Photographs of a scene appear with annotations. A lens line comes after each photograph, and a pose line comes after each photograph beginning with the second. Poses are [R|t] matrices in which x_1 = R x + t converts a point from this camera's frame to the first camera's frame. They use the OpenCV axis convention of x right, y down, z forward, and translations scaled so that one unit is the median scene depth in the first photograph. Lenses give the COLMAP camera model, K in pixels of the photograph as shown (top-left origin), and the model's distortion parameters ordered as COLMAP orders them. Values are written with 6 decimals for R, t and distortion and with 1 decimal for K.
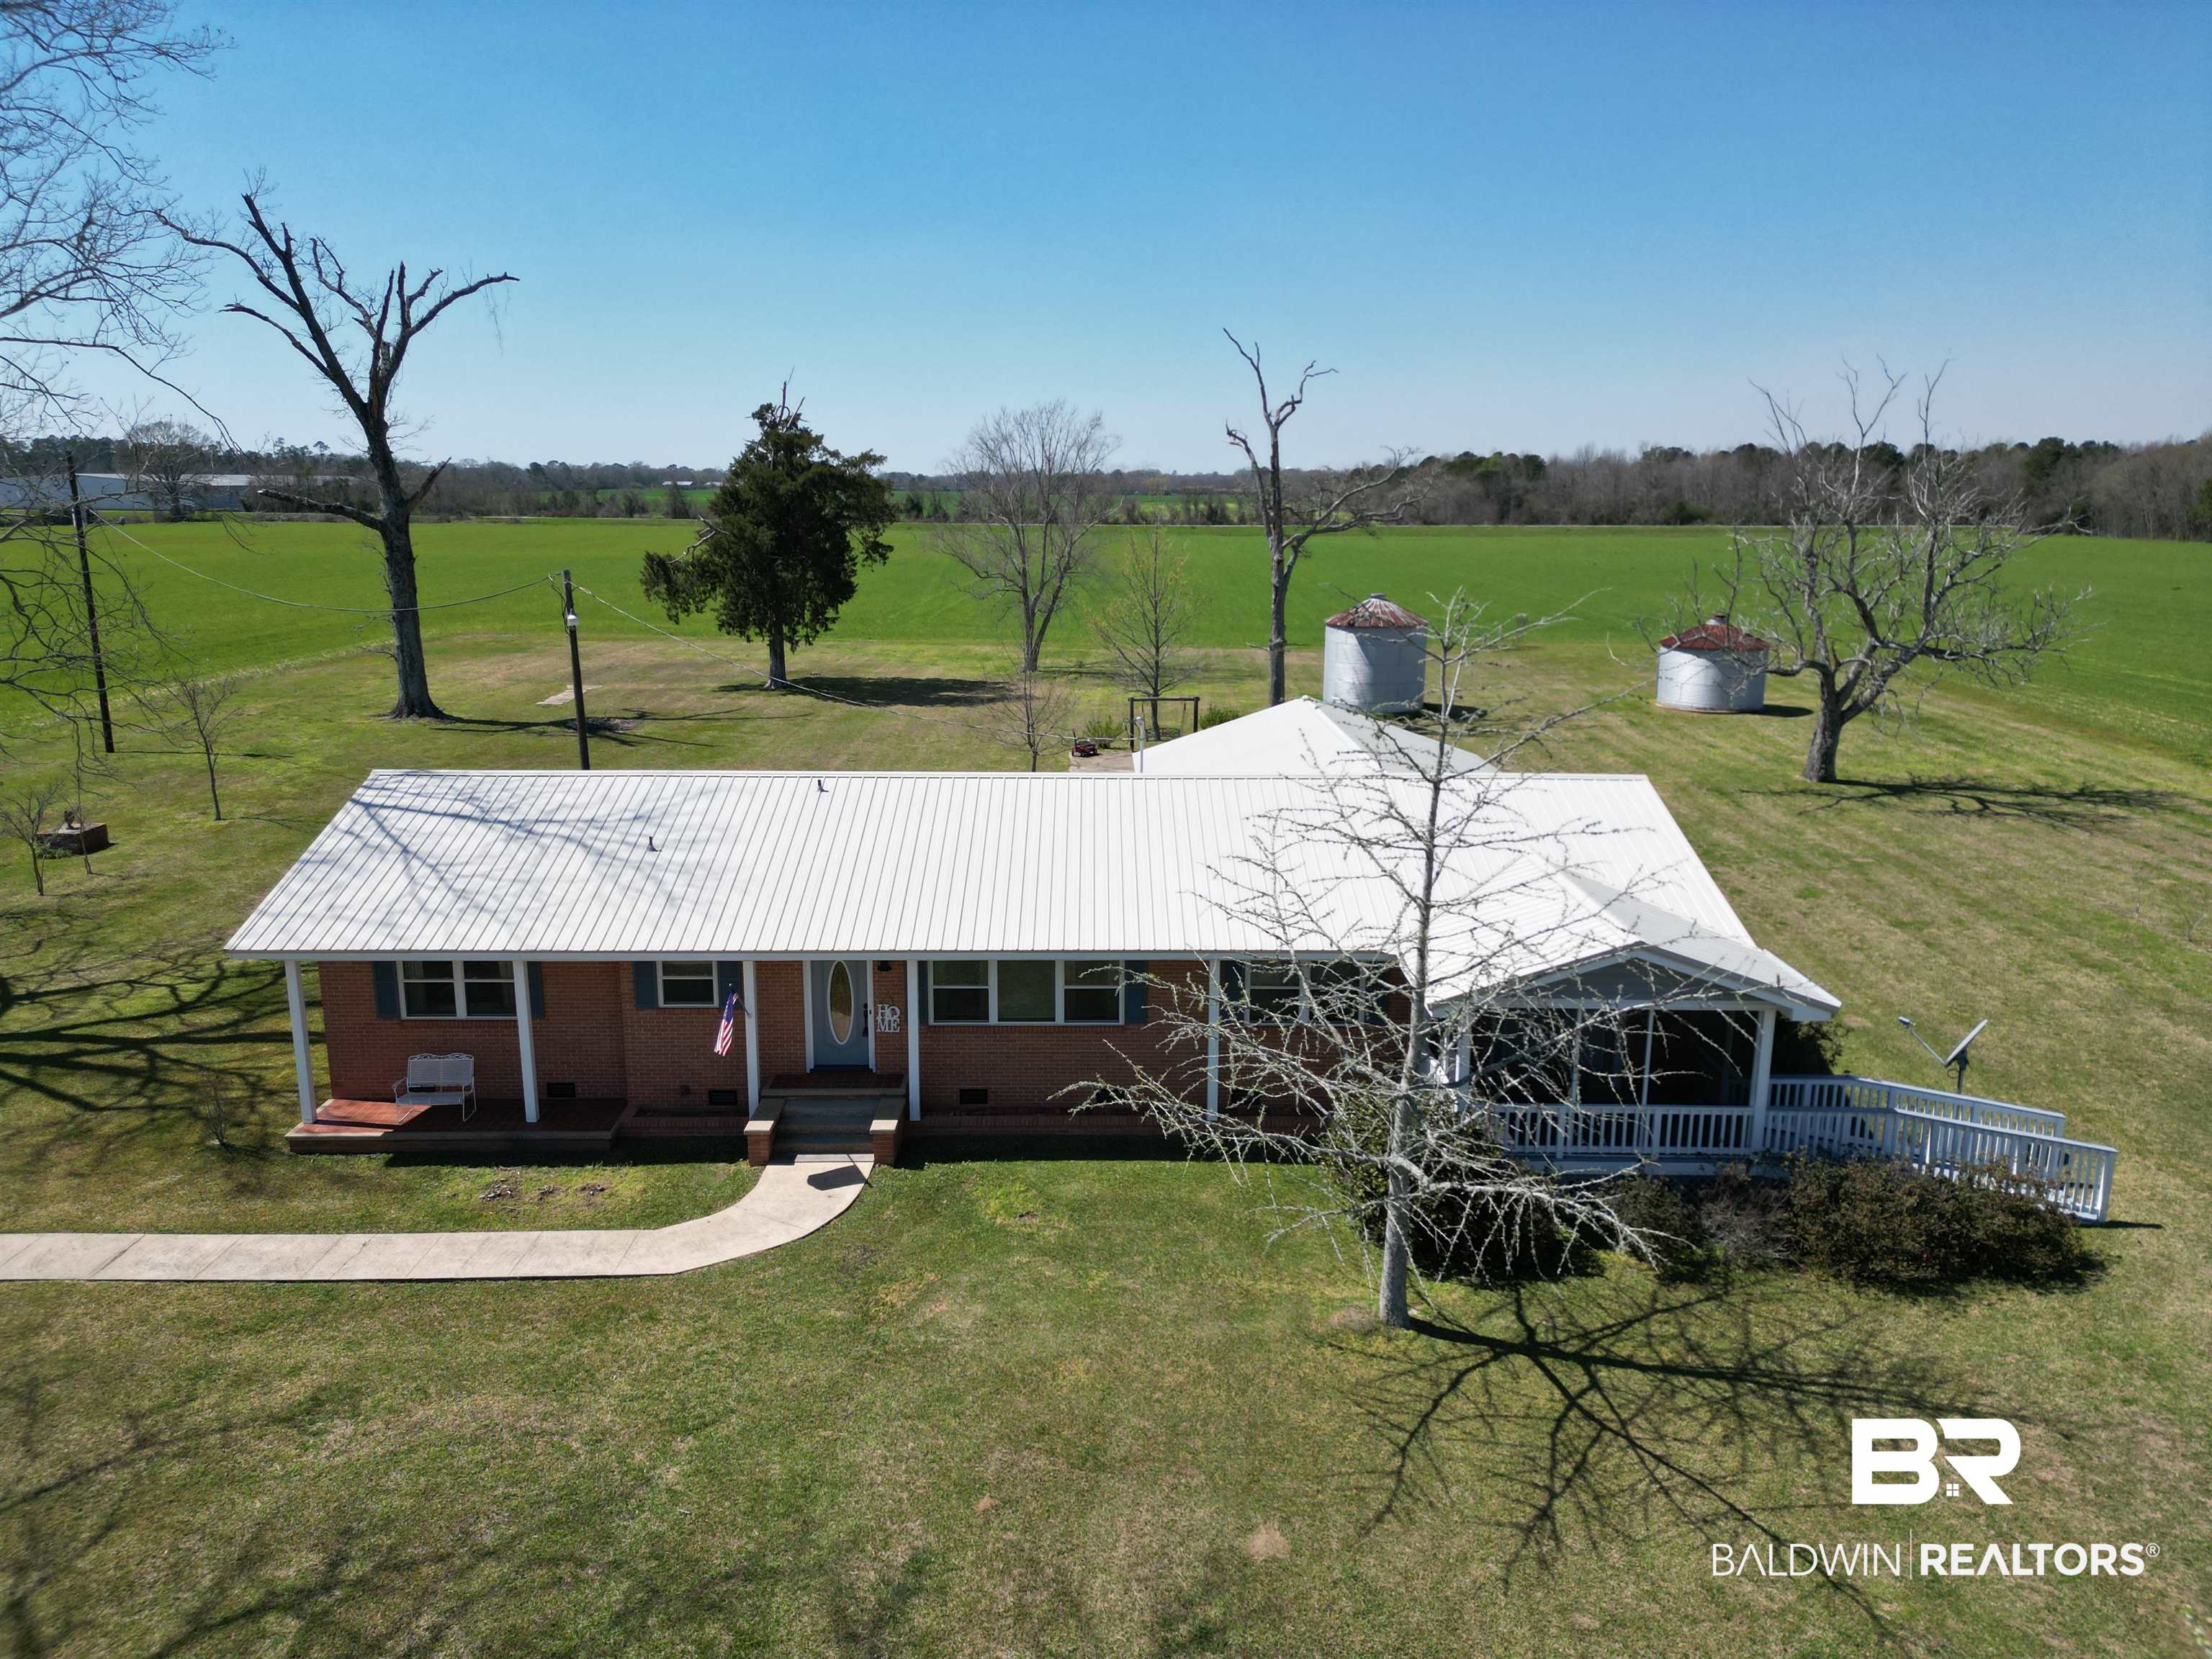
lens RADIAL K [[1543.5, 0, 1101.4], [0, 1543.5, 827.7], [0, 0, 1]] dist [0.065827, -0.054988]
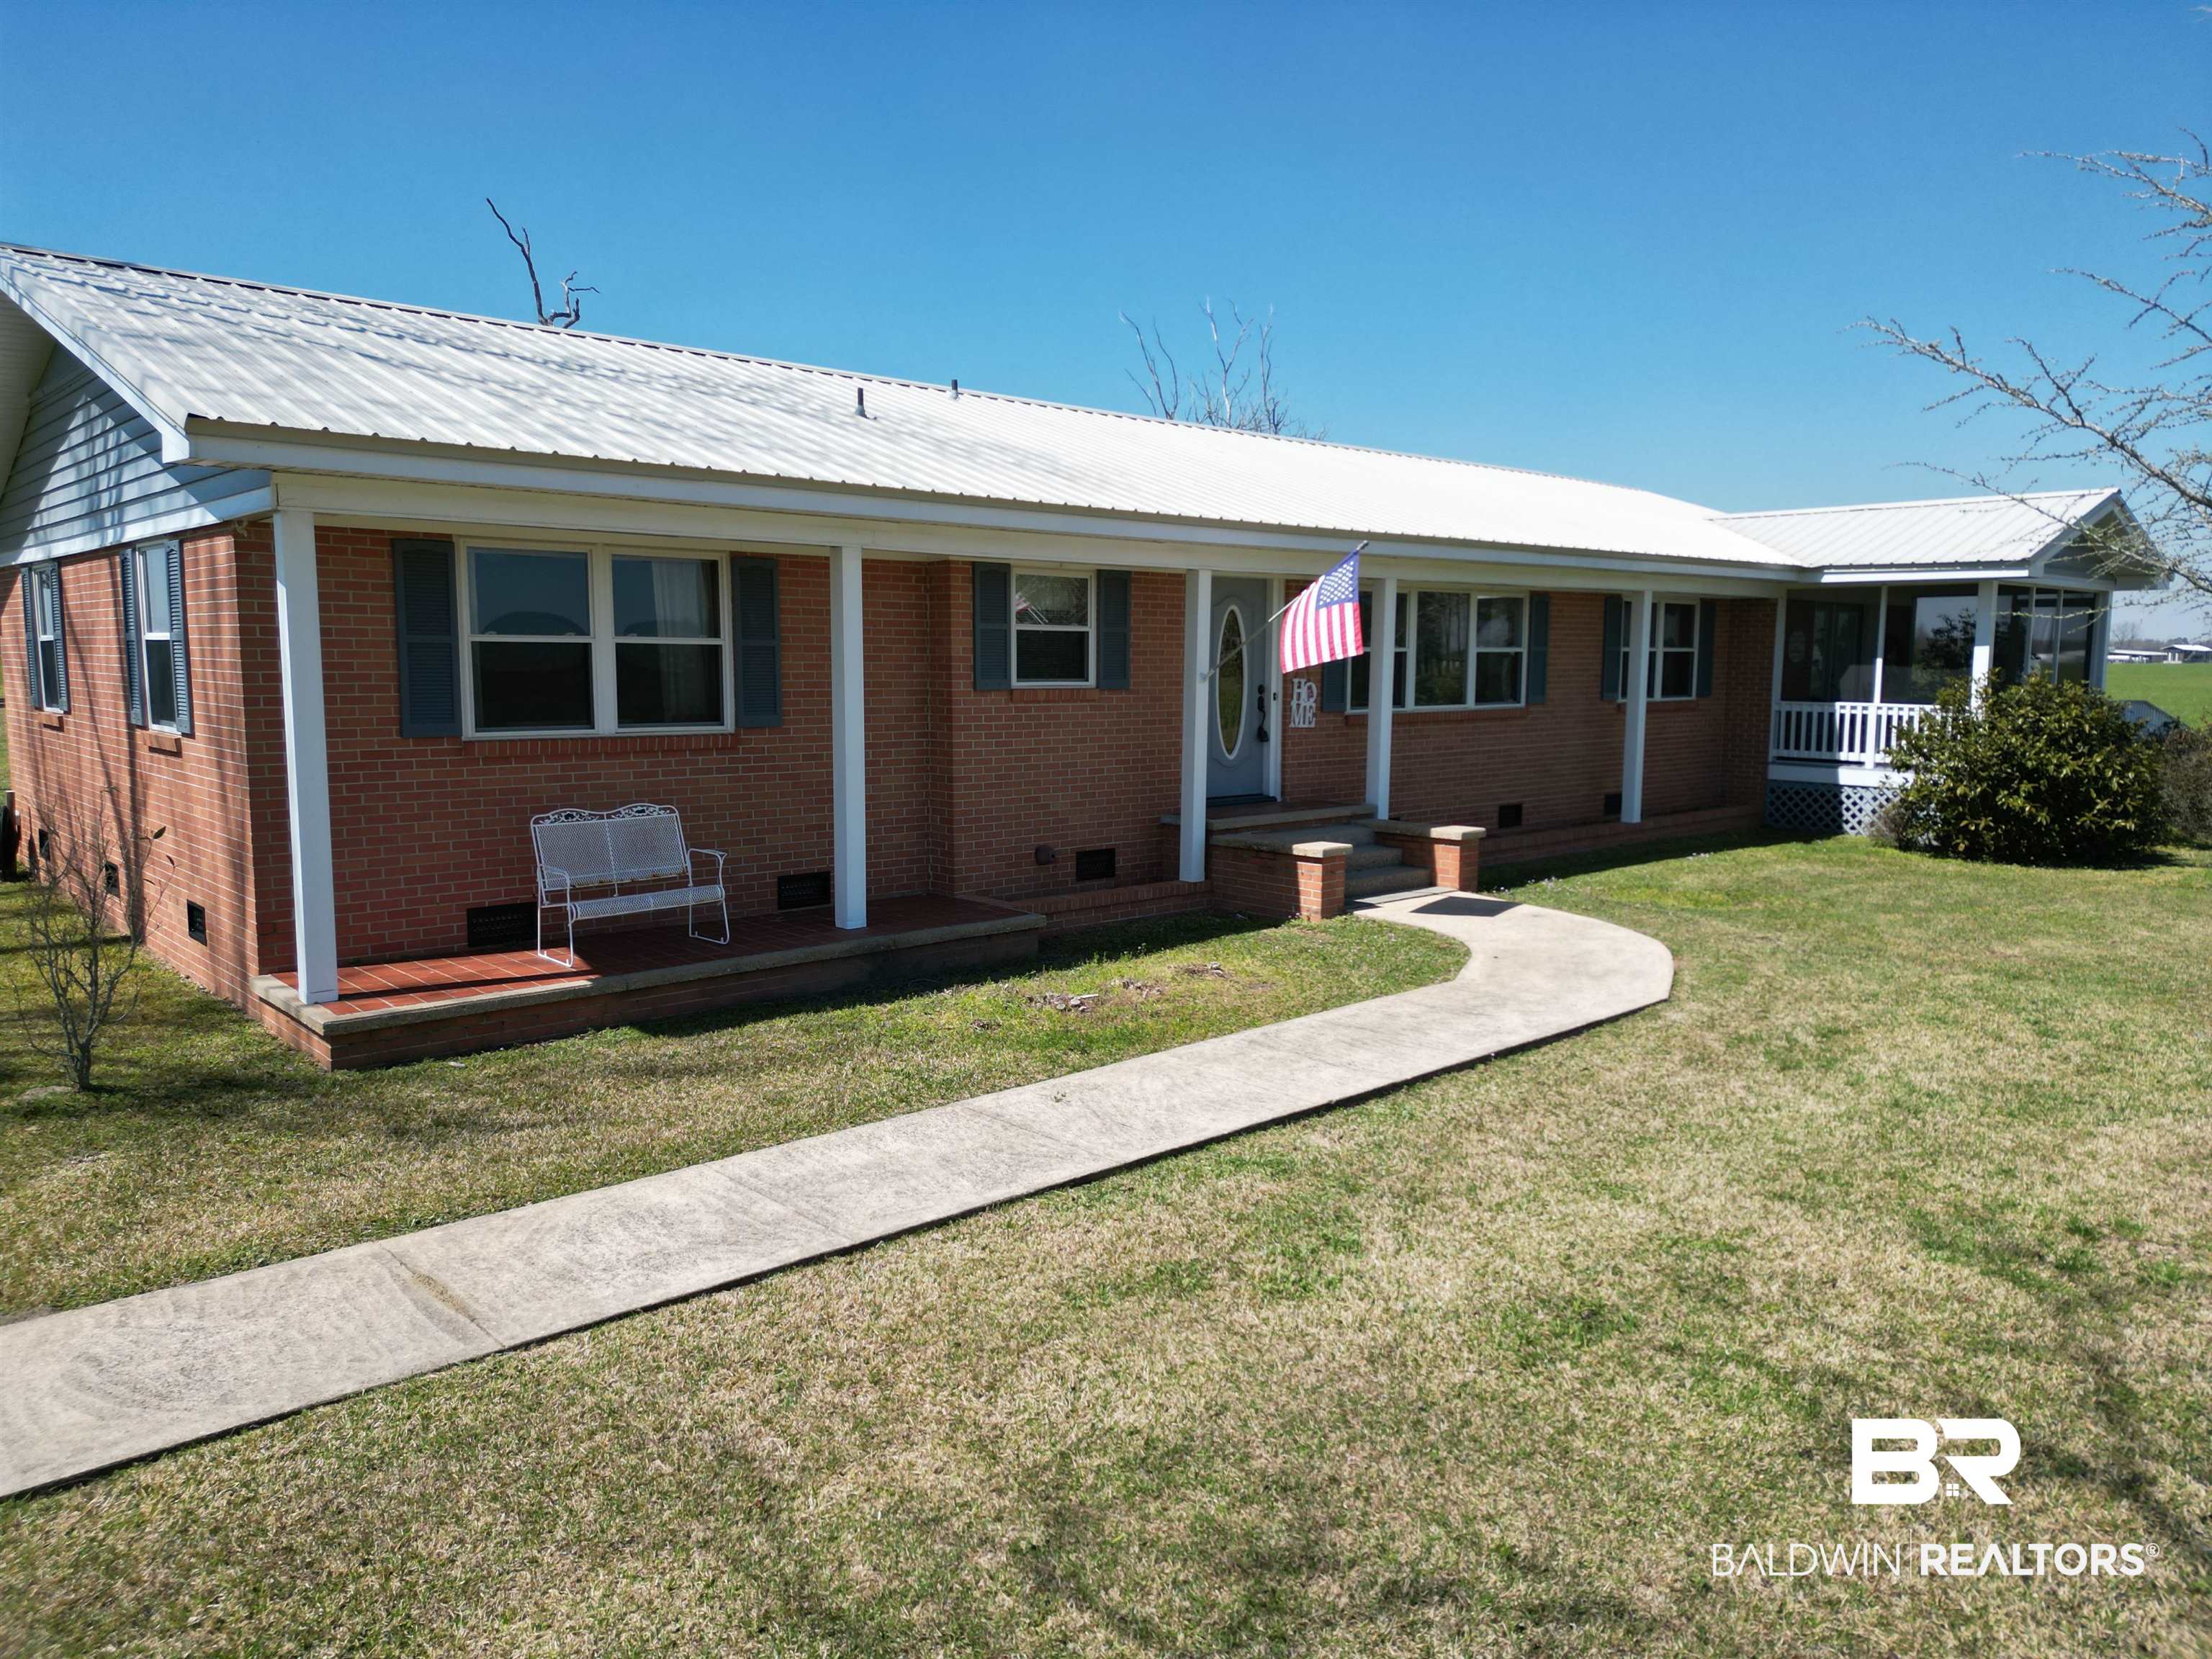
lens RADIAL K [[1543.5, 0, 1096.0], [0, 1543.5, 835.7], [0, 0, 1]] dist [0.065827, -0.054988]
pose [[0.743624, -0.074708, 0.664411, -0.602874], [0.139786, 0.989148, -0.045230, 0.190338], [-0.653821, 0.126510, 0.745998, 0.610197]]
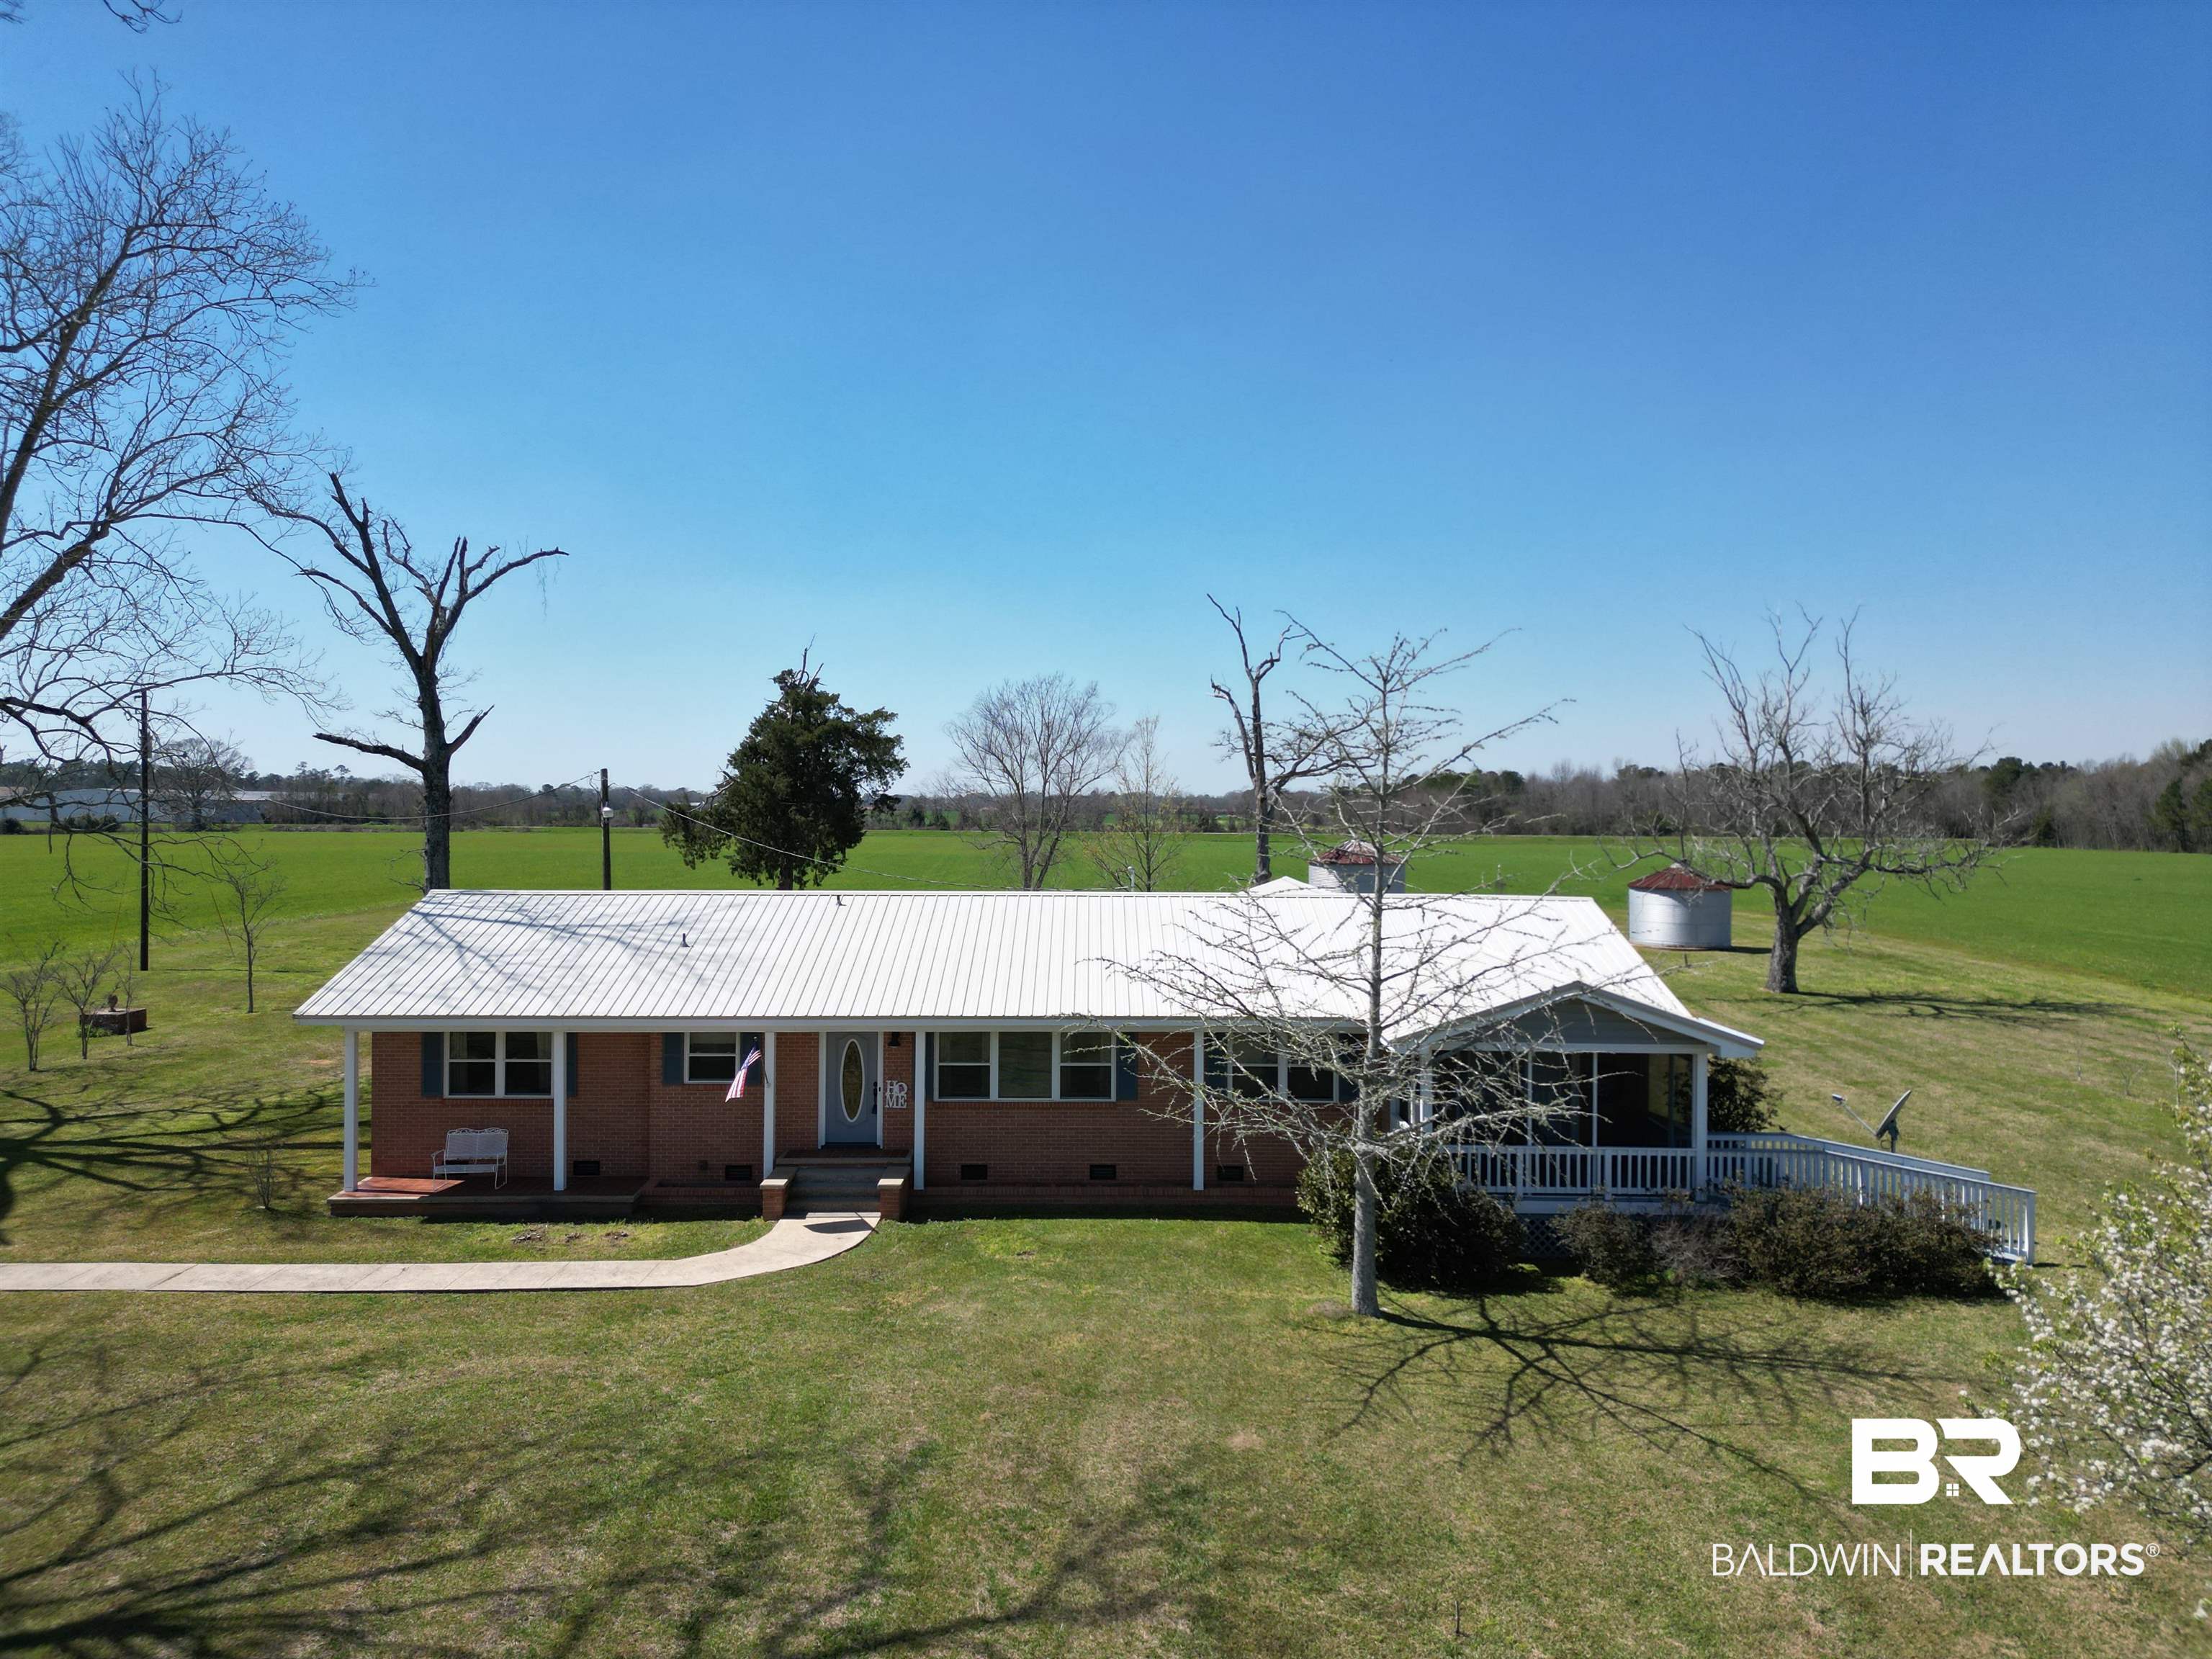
lens RADIAL K [[1543.5, 0, 1099.8], [0, 1543.5, 825.5], [0, 0, 1]] dist [0.065827, -0.054988]
pose [[0.999994, 0.002730, 0.001896, 0.001160], [-0.002281, 0.978590, -0.205805, 0.161550], [-0.002418, 0.205800, 0.978591, -0.093166]]
